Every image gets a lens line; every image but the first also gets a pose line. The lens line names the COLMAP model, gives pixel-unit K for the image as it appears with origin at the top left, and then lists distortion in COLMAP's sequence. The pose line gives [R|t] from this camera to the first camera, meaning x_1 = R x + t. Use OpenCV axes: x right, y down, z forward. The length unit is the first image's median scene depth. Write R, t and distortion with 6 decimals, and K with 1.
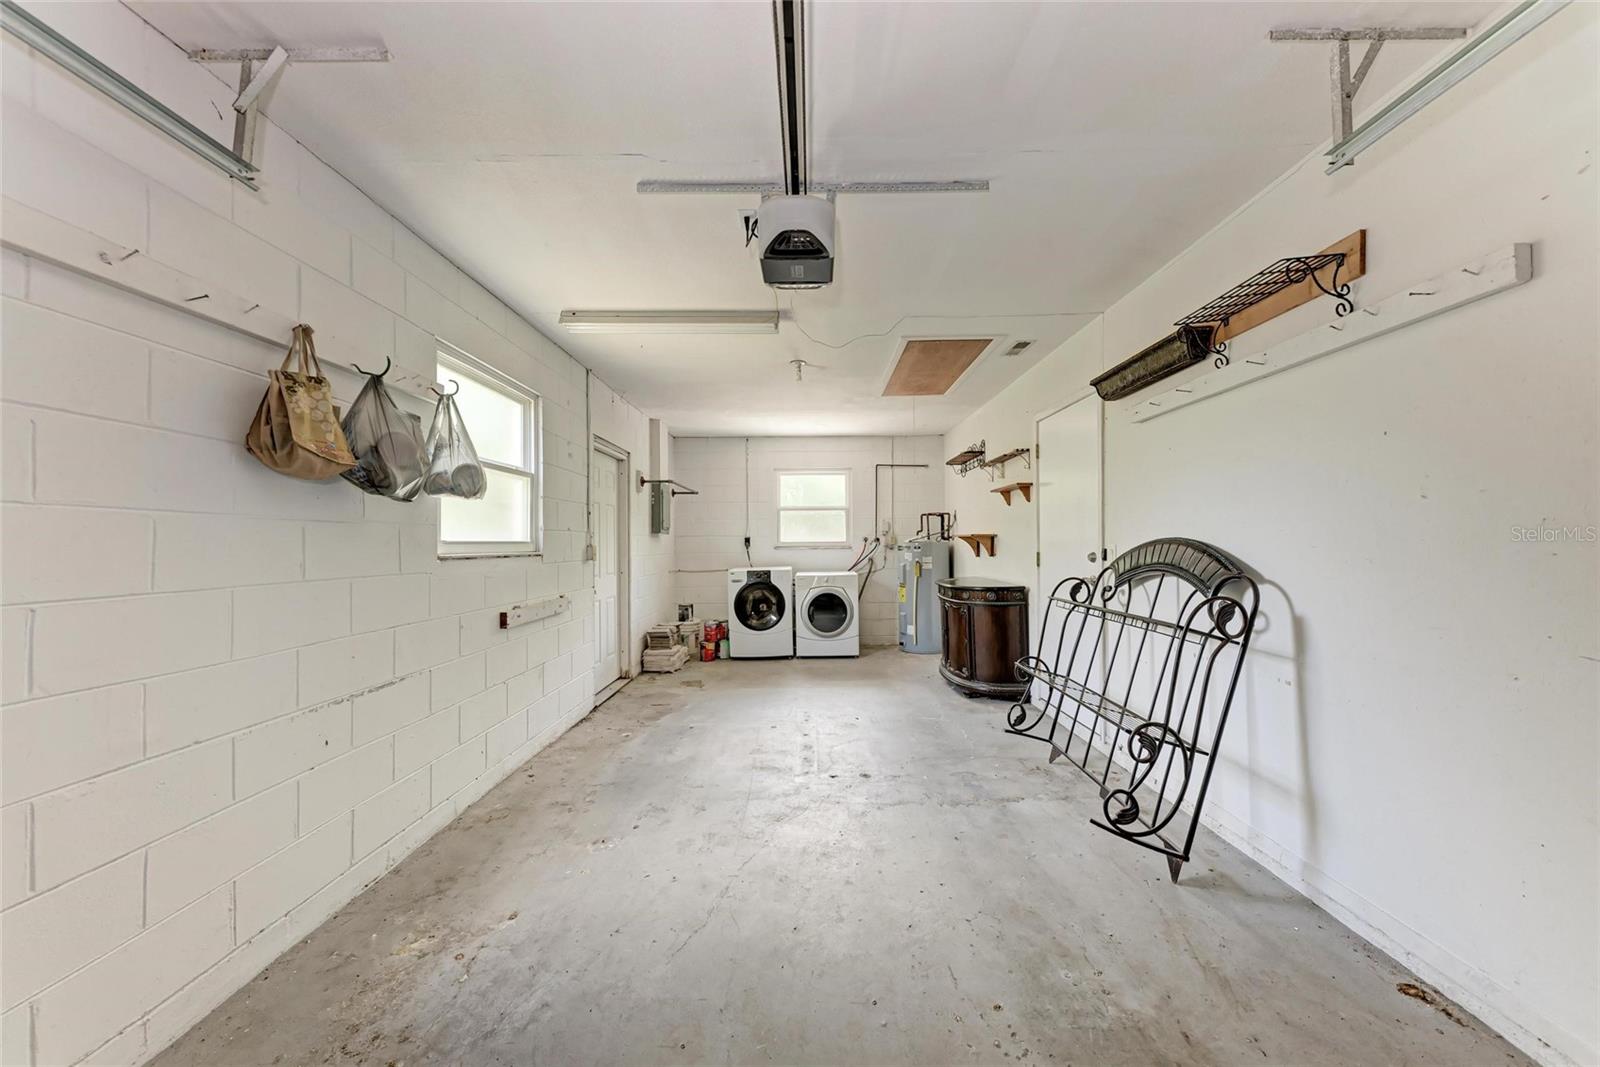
lens RADIAL K [[549.9, 0, 803.9], [0, 549.9, 533.9], [0, 0, 1]] dist [0.015509, -0.003927]
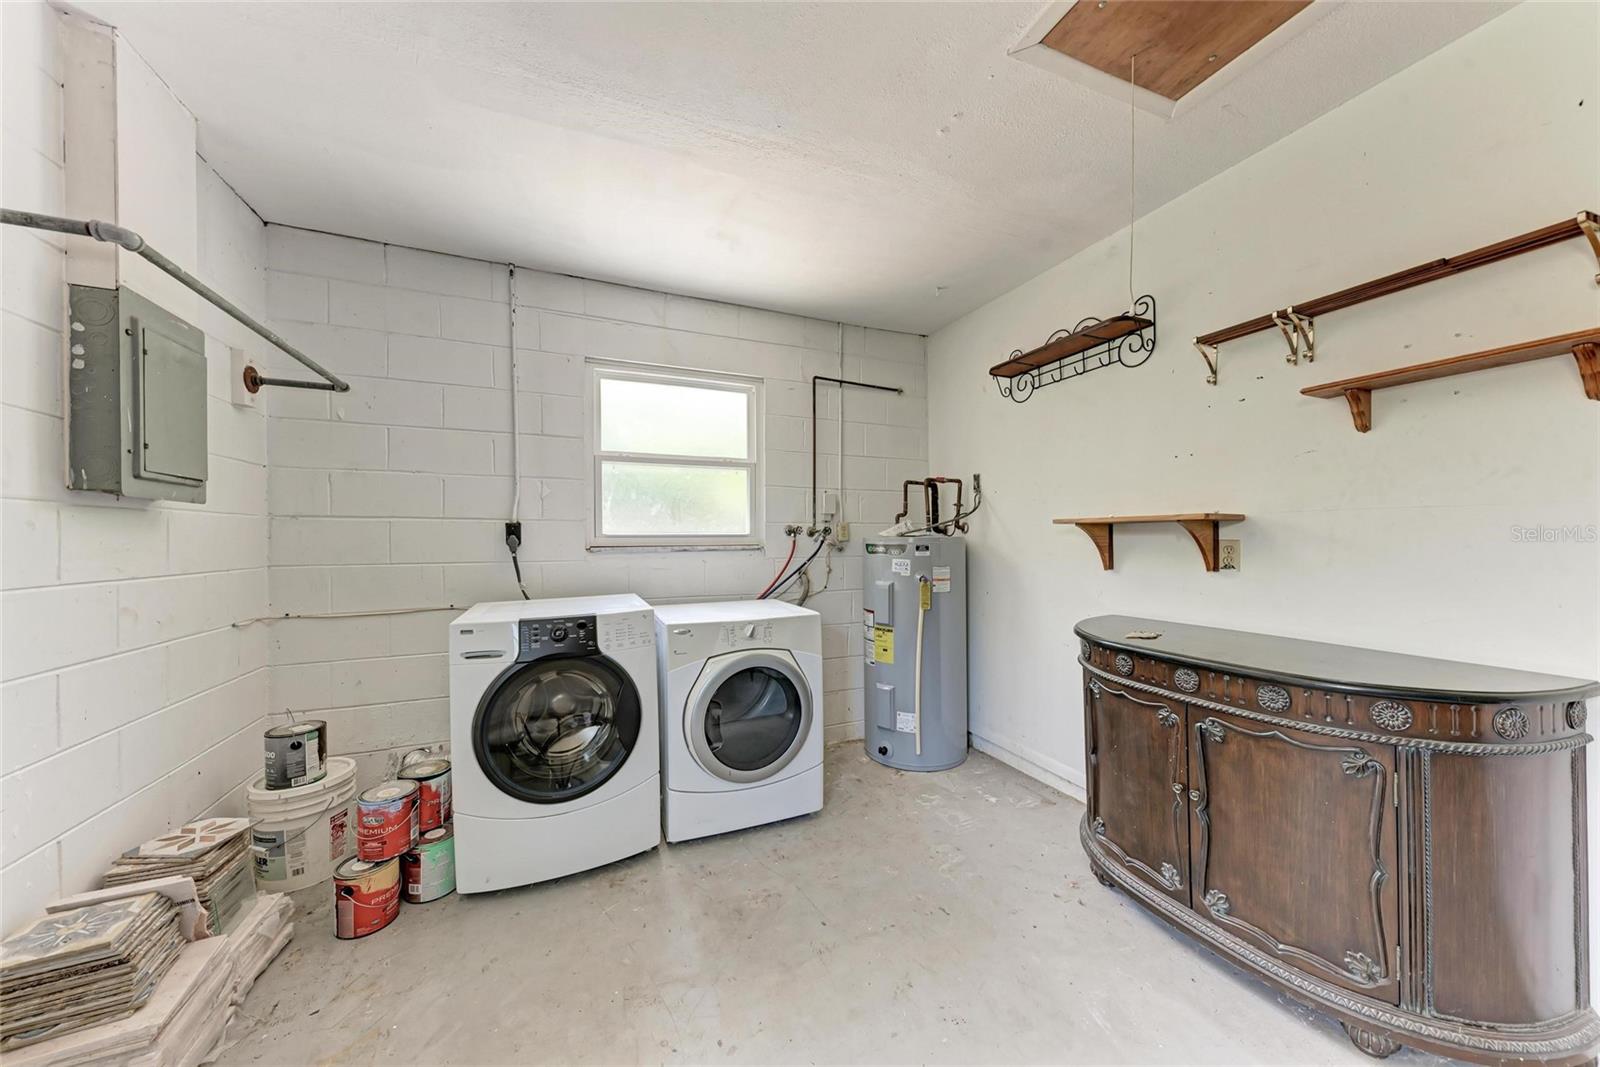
lens RADIAL K [[549.9, 0, 799.2], [0, 549.9, 539.7], [0, 0, 1]] dist [0.015509, -0.003927]
pose [[0.920280, 0.002784, 0.391251, -0.075849], [-0.008798, 0.999869, 0.013580, 0.012449], [-0.391162, -0.015940, 0.920184, 0.614768]]
